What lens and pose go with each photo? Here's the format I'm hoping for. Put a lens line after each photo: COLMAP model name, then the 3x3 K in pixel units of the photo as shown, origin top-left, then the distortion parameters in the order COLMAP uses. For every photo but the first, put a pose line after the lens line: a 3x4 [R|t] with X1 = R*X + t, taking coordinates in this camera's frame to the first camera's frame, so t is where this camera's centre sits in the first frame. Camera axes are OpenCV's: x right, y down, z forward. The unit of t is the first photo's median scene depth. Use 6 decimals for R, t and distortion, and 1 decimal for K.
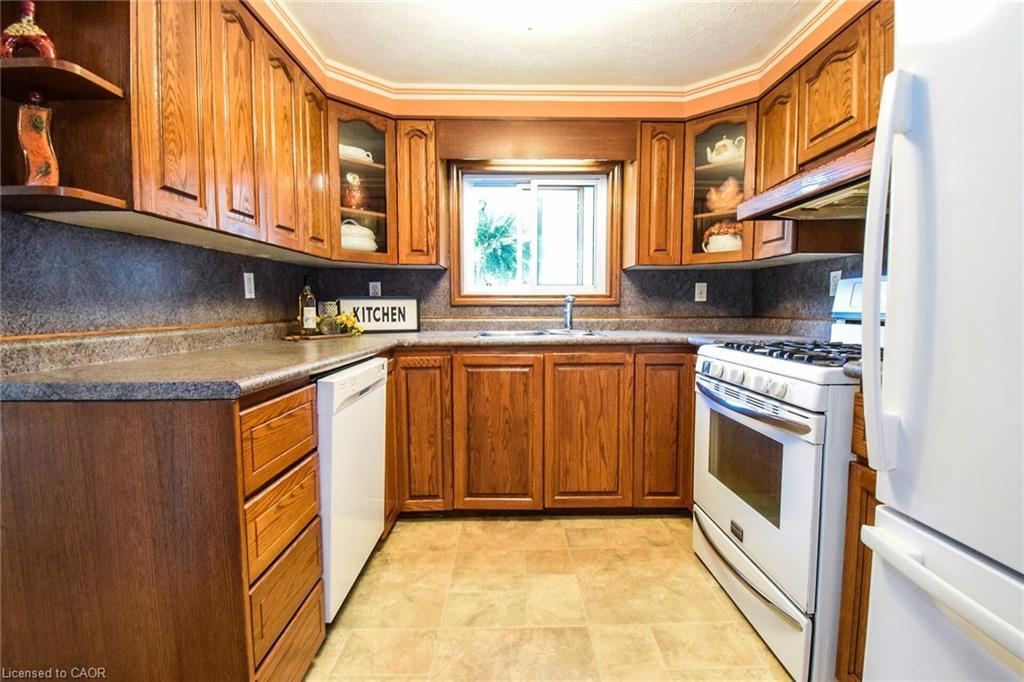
lens RADIAL K [[471.1, 0, 516.9], [0, 471.1, 336.7], [0, 0, 1]] dist [-0.000163, -0.010933]
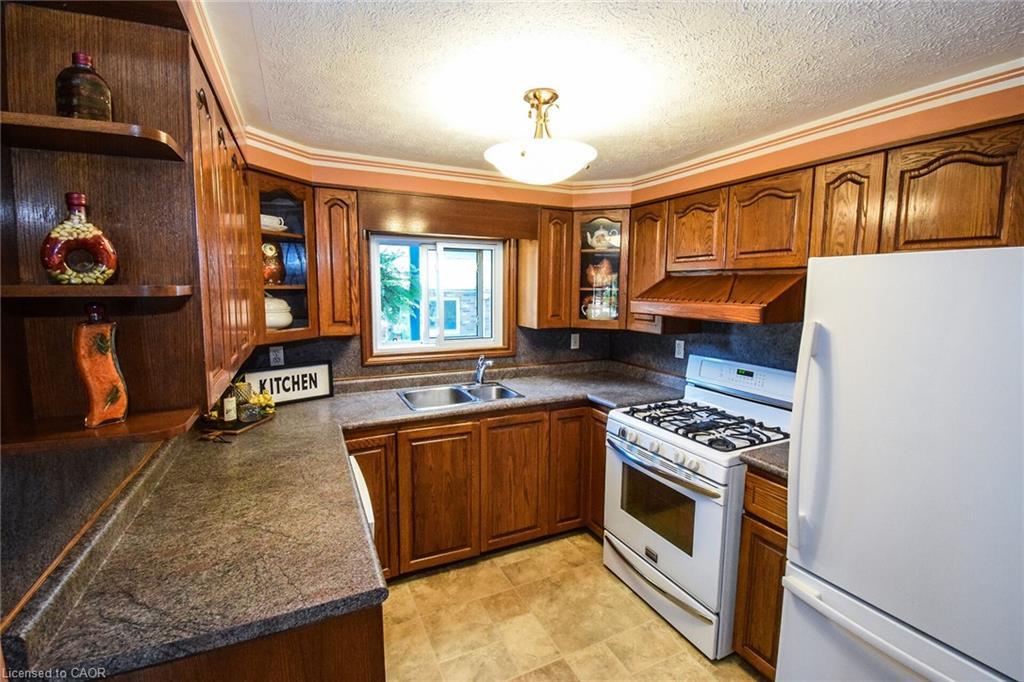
lens RADIAL K [[456.7, 0, 520.8], [0, 456.7, 335.4], [0, 0, 1]] dist [0.008647, -0.018065]
pose [[0.906662, -0.036488, 0.420277, -0.303995], [0.016749, 0.998580, 0.050563, -0.220215], [-0.421525, -0.038804, 0.905986, -0.025642]]
